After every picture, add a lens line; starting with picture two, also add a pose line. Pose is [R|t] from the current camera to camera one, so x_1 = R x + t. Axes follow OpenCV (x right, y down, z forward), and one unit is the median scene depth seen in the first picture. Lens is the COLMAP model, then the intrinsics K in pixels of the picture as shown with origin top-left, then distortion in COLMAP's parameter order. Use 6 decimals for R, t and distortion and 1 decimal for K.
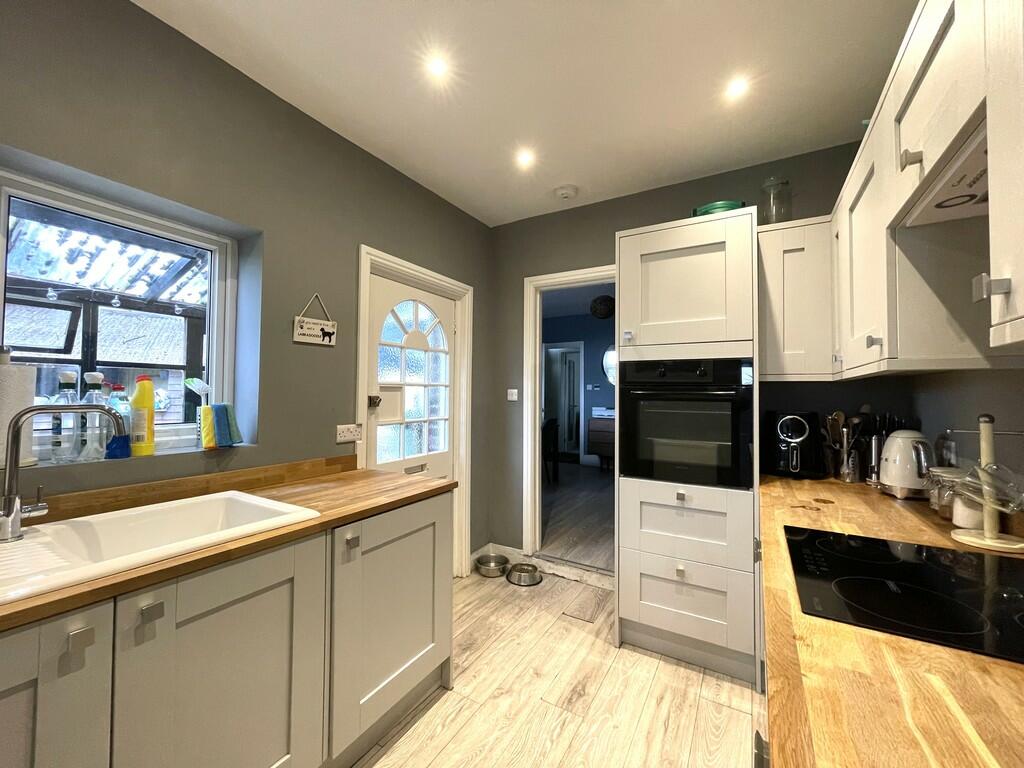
lens RADIAL K [[418.6, 0, 501.8], [0, 418.6, 384.0], [0, 0, 1]] dist [-0.002349, 0.001056]
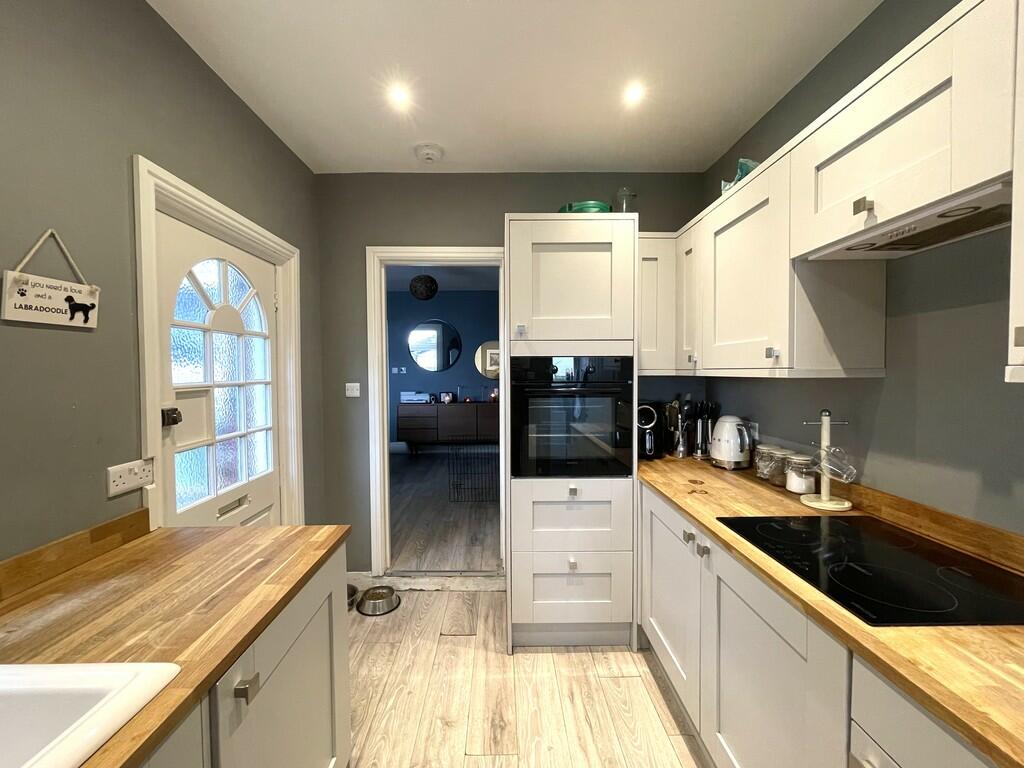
lens RADIAL K [[418.6, 0, 508.9], [0, 418.6, 384.1], [0, 0, 1]] dist [-0.002349, 0.001056]
pose [[0.849881, -0.031350, 0.526041, -0.222768], [0.001531, 0.998372, 0.057026, -0.047900], [-0.526972, -0.047660, 0.848545, 0.223668]]
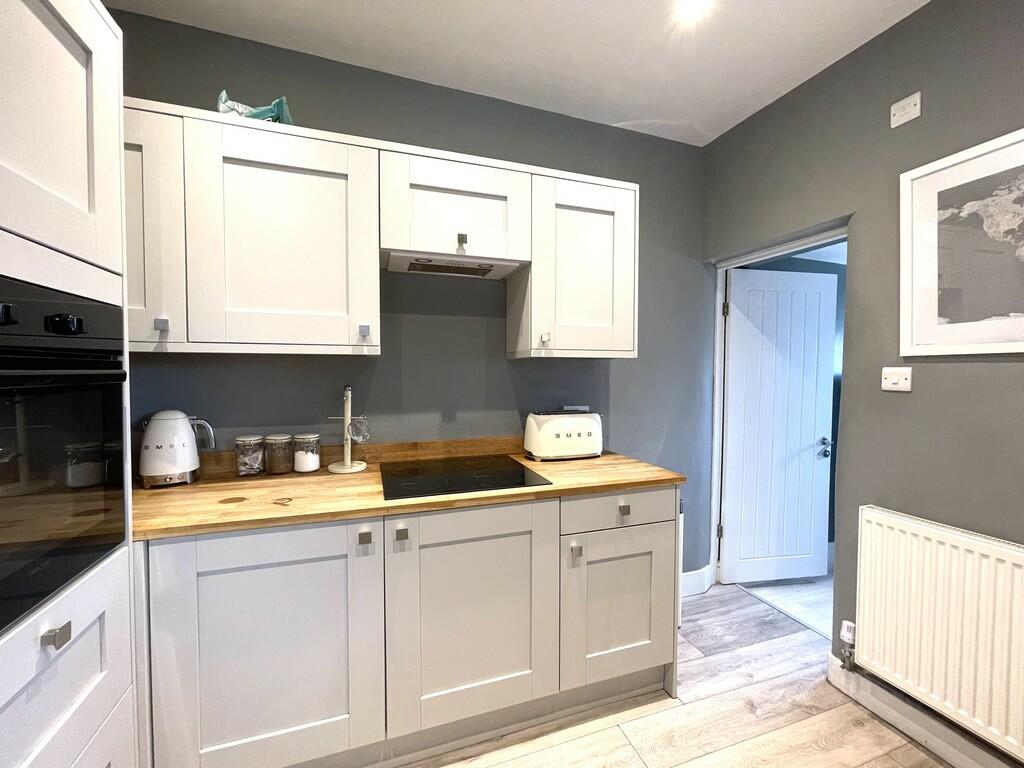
lens RADIAL K [[418.6, 0, 503.8], [0, 418.6, 380.4], [0, 0, 1]] dist [-0.002349, 0.001056]
pose [[-0.762430, -0.033138, 0.646221, -0.138572], [-0.028898, 0.999435, 0.017155, 0.007764], [-0.646425, -0.005595, -0.762957, 0.989946]]
